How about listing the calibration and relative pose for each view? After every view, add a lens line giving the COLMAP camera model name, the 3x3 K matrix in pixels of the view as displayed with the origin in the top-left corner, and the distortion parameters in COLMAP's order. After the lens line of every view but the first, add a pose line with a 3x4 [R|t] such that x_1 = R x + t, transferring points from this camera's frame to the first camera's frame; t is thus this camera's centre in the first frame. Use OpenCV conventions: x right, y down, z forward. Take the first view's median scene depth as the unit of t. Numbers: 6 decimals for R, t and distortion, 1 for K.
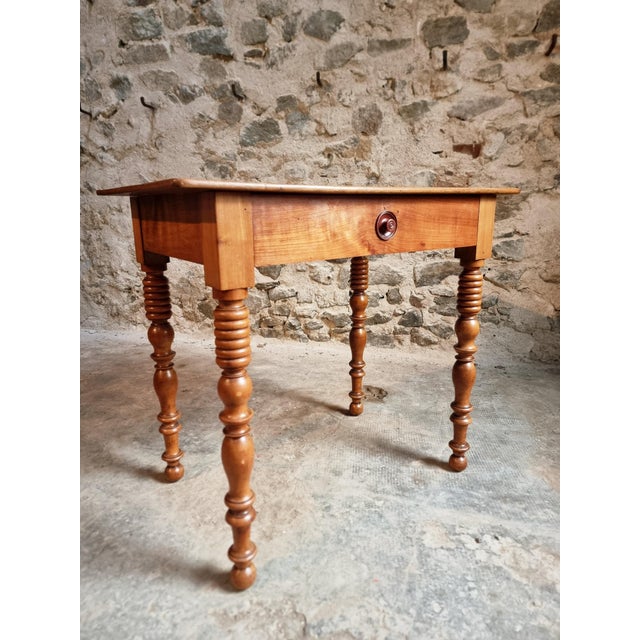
lens RADIAL K [[446.1, 0, 314.2], [0, 446.1, 318.7], [0, 0, 1]] dist [0.072014, -0.067479]
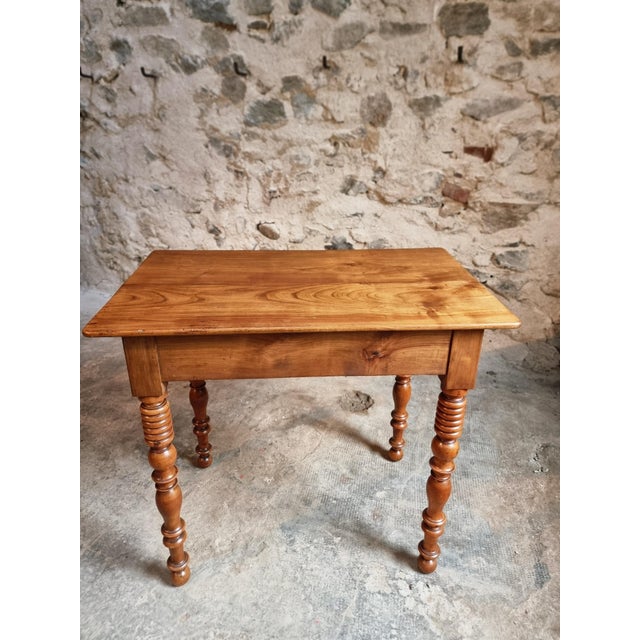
lens RADIAL K [[465.5, 0, 317.5], [0, 465.5, 318.8], [0, 0, 1]] dist [0.047534, -0.048966]
pose [[0.997288, 0.047301, -0.056381, 0.074145], [-0.035502, 0.980275, 0.194425, -0.207467], [0.064466, -0.191896, 0.979296, -0.040380]]
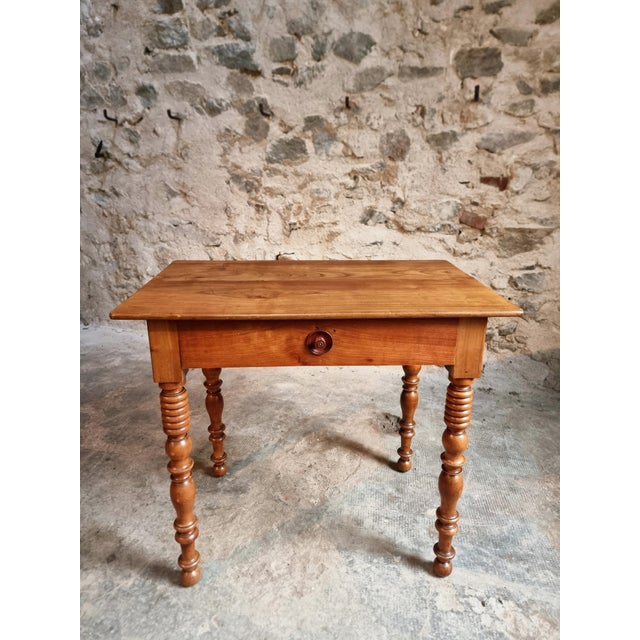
lens RADIAL K [[453.2, 0, 317.2], [0, 453.2, 316.6], [0, 0, 1]] dist [0.059141, -0.056859]
pose [[0.999493, 0.024800, -0.019978, -0.025028], [-0.022871, 0.995535, 0.091580, -0.157097], [0.022160, -0.091077, 0.995597, -0.044022]]
